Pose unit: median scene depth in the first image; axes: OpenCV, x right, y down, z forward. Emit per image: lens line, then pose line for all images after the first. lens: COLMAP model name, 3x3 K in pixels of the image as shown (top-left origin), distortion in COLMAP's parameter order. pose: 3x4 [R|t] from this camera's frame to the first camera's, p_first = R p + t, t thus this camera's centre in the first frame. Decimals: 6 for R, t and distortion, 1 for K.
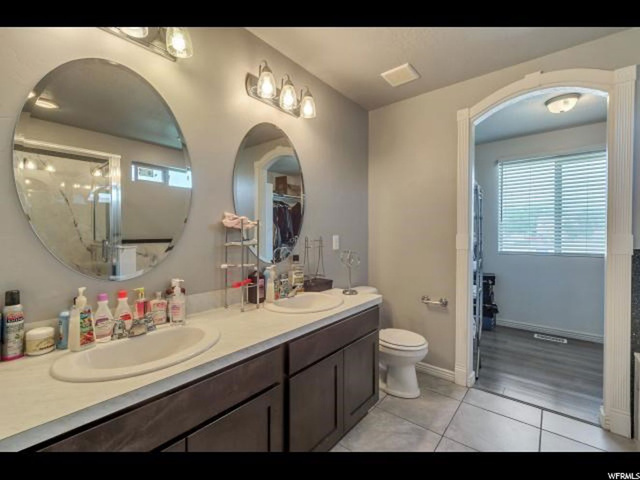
lens RADIAL K [[278.8, 0, 317.9], [0, 278.8, 230.2], [0, 0, 1]] dist [0.001644, -0.000144]
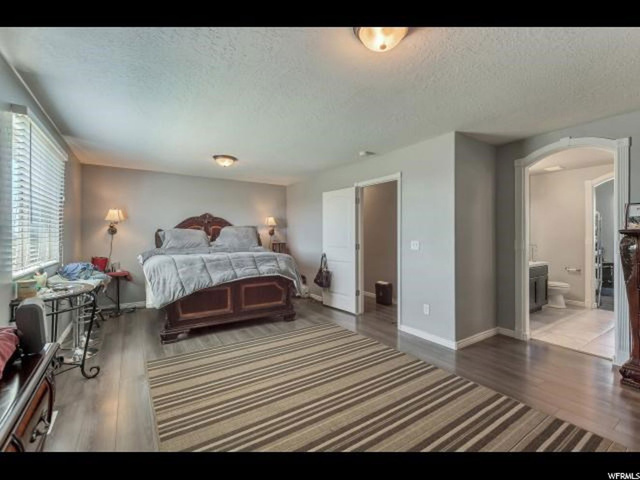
lens RADIAL K [[280.5, 0, 321.2], [0, 280.5, 237.9], [0, 0, 1]] dist [0.000189, -0.000851]
pose [[0.957070, -0.035053, -0.287730, -0.825480], [0.049177, 0.997906, 0.042006, -0.182639], [0.285655, -0.054352, 0.956790, -1.641720]]
